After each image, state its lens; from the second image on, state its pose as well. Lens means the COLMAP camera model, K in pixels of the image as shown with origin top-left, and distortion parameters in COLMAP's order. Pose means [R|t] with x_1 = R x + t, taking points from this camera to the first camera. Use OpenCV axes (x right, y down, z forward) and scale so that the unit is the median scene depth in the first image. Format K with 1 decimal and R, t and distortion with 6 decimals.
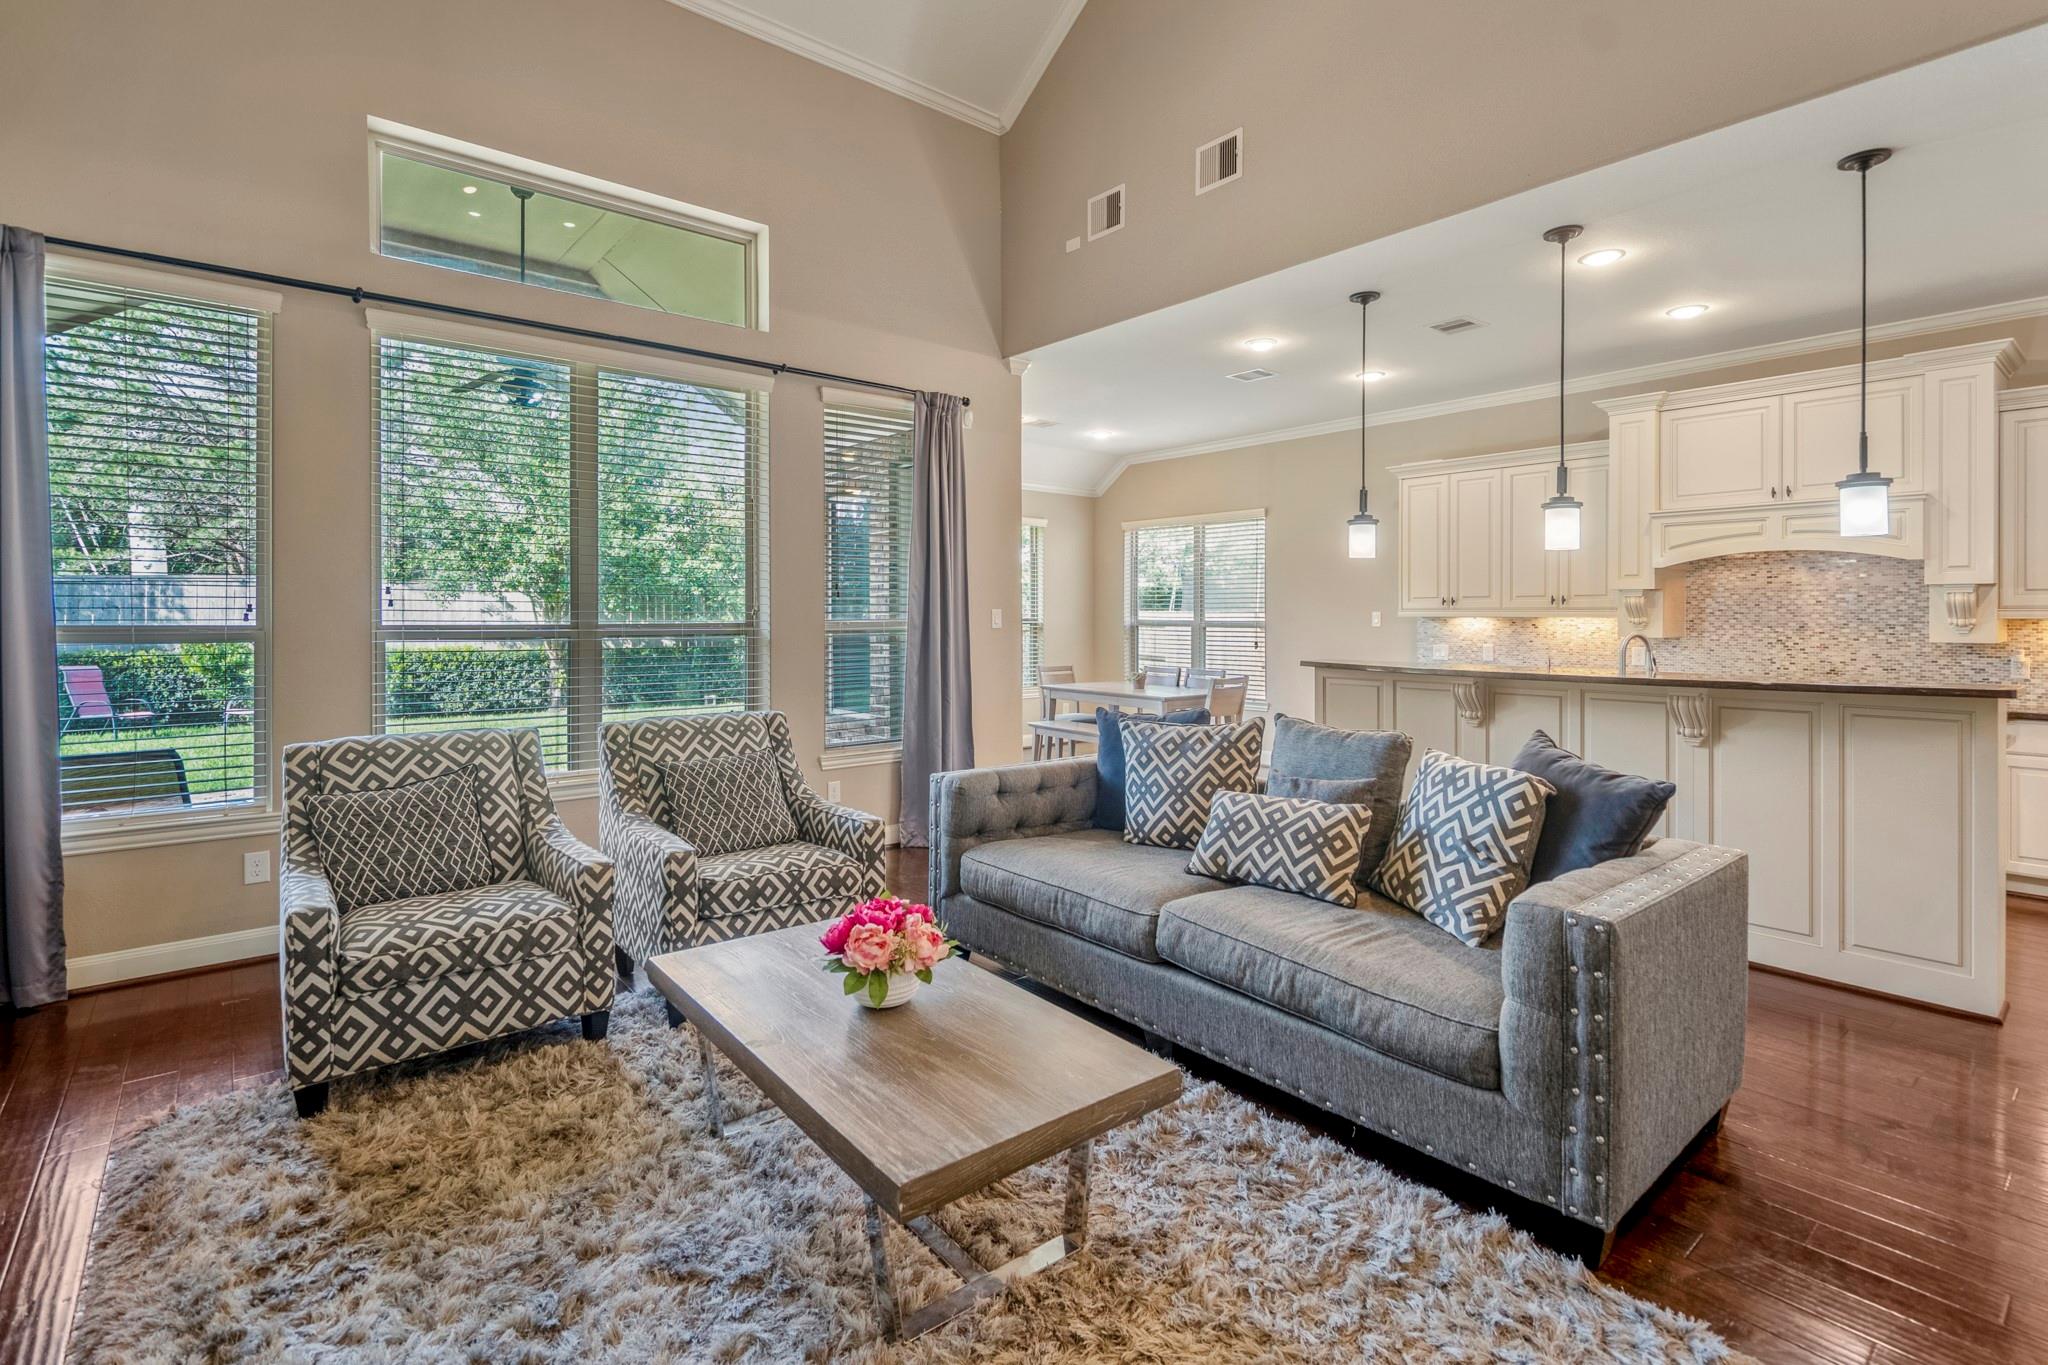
lens RADIAL K [[966.7, 0, 1020.6], [0, 966.7, 624.2], [0, 0, 1]] dist [0.001285, -0.000398]
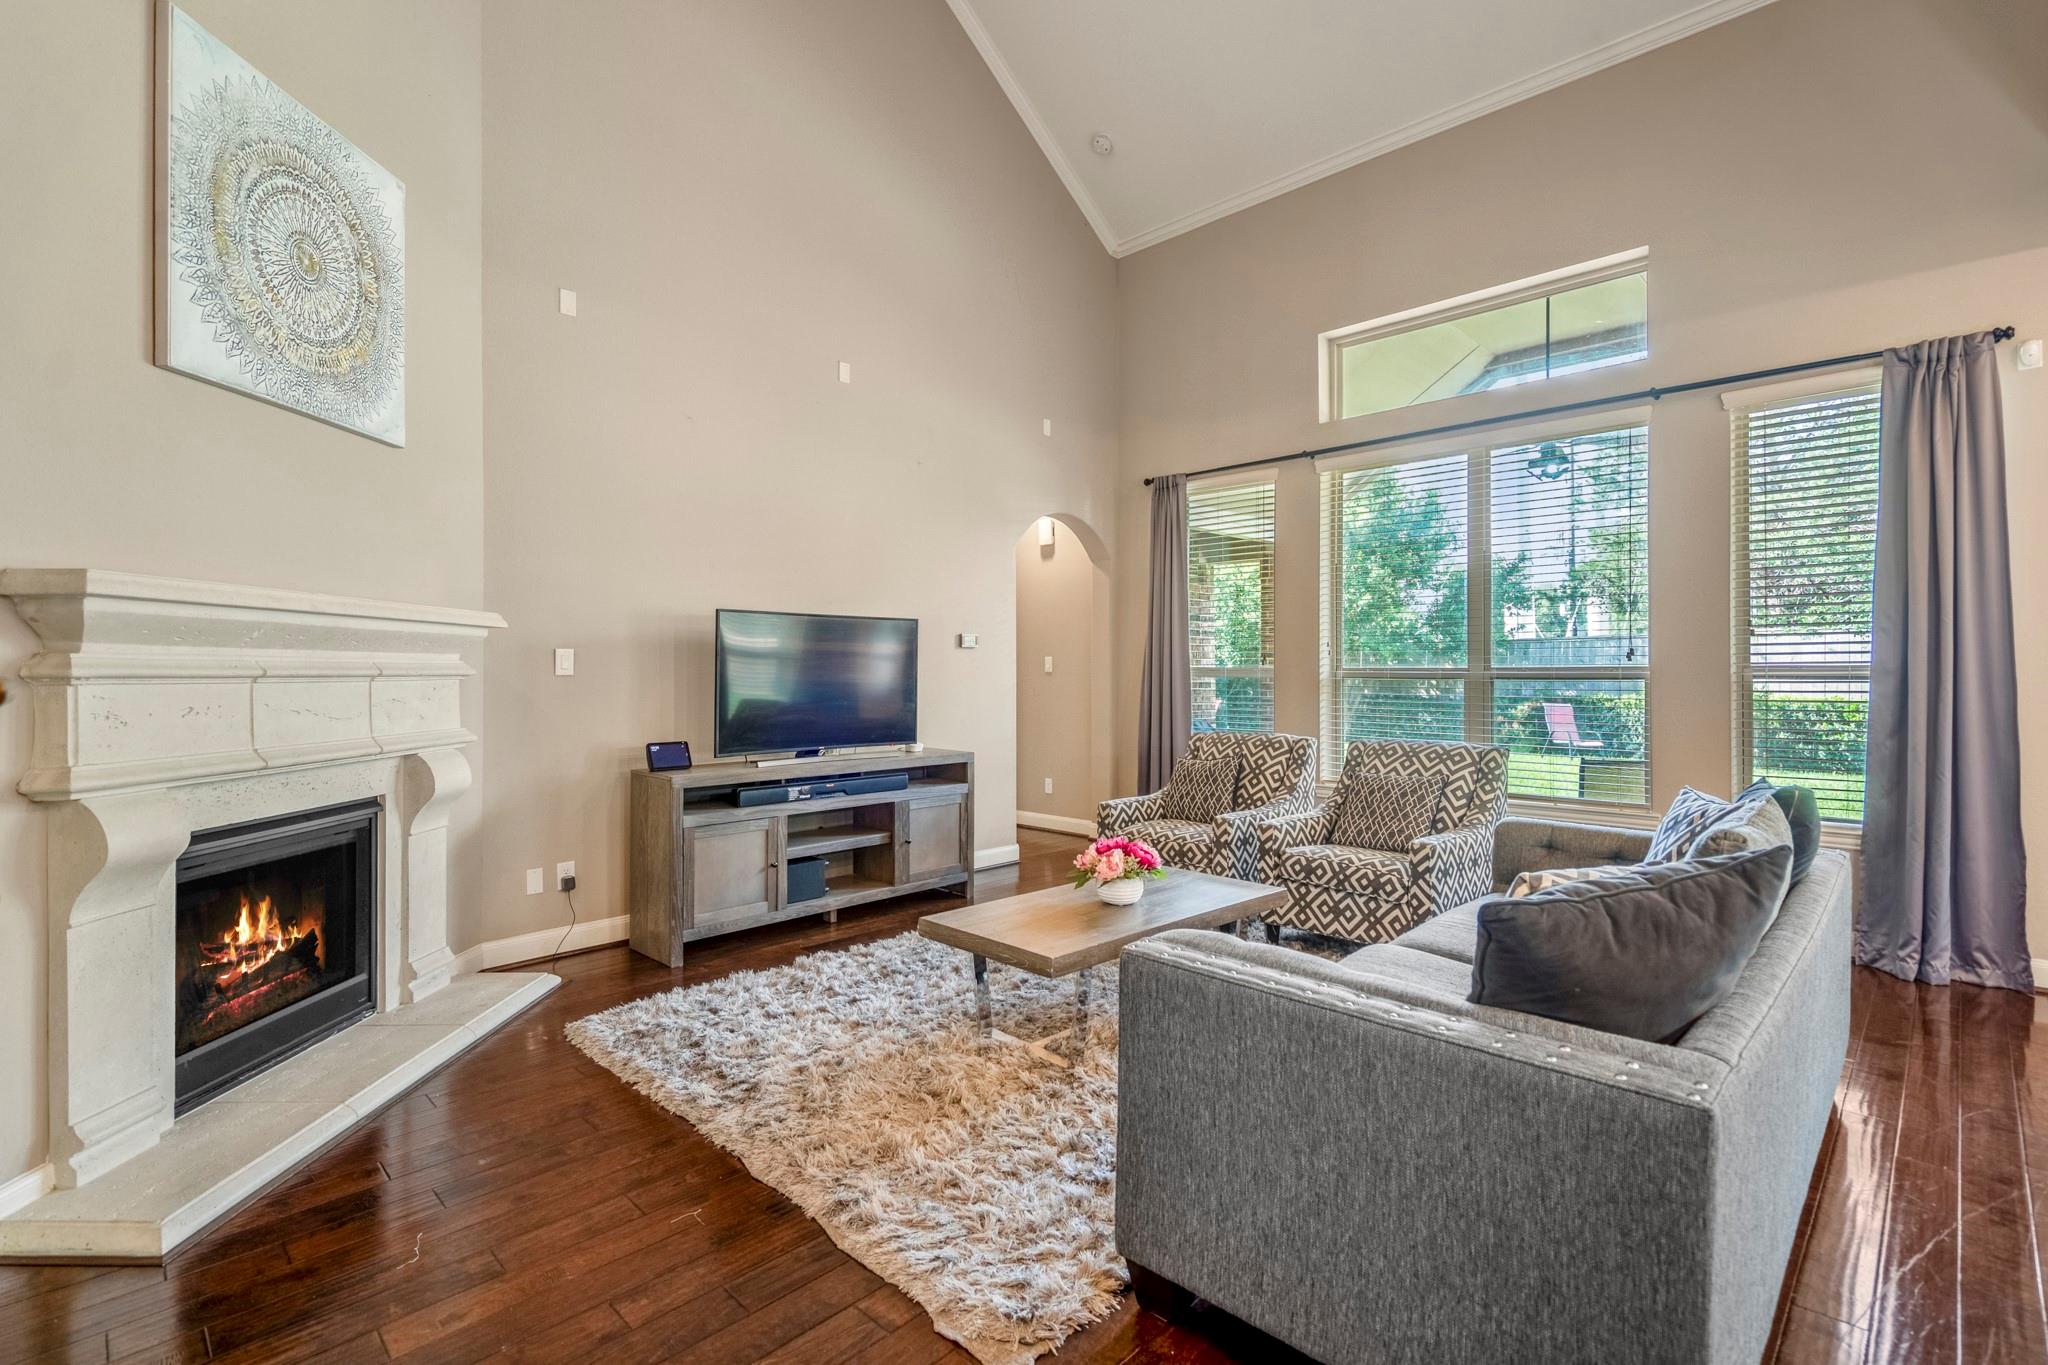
lens RADIAL K [[944.5, 0, 1022.7], [0, 944.5, 668.0], [0, 0, 1]] dist [-0.004110, -0.000404]
pose [[0.097772, -0.004132, -0.995200, 0.564508], [-0.006099, 0.999970, -0.004751, 0.008467], [0.995190, 0.006534, 0.097743, 0.289070]]
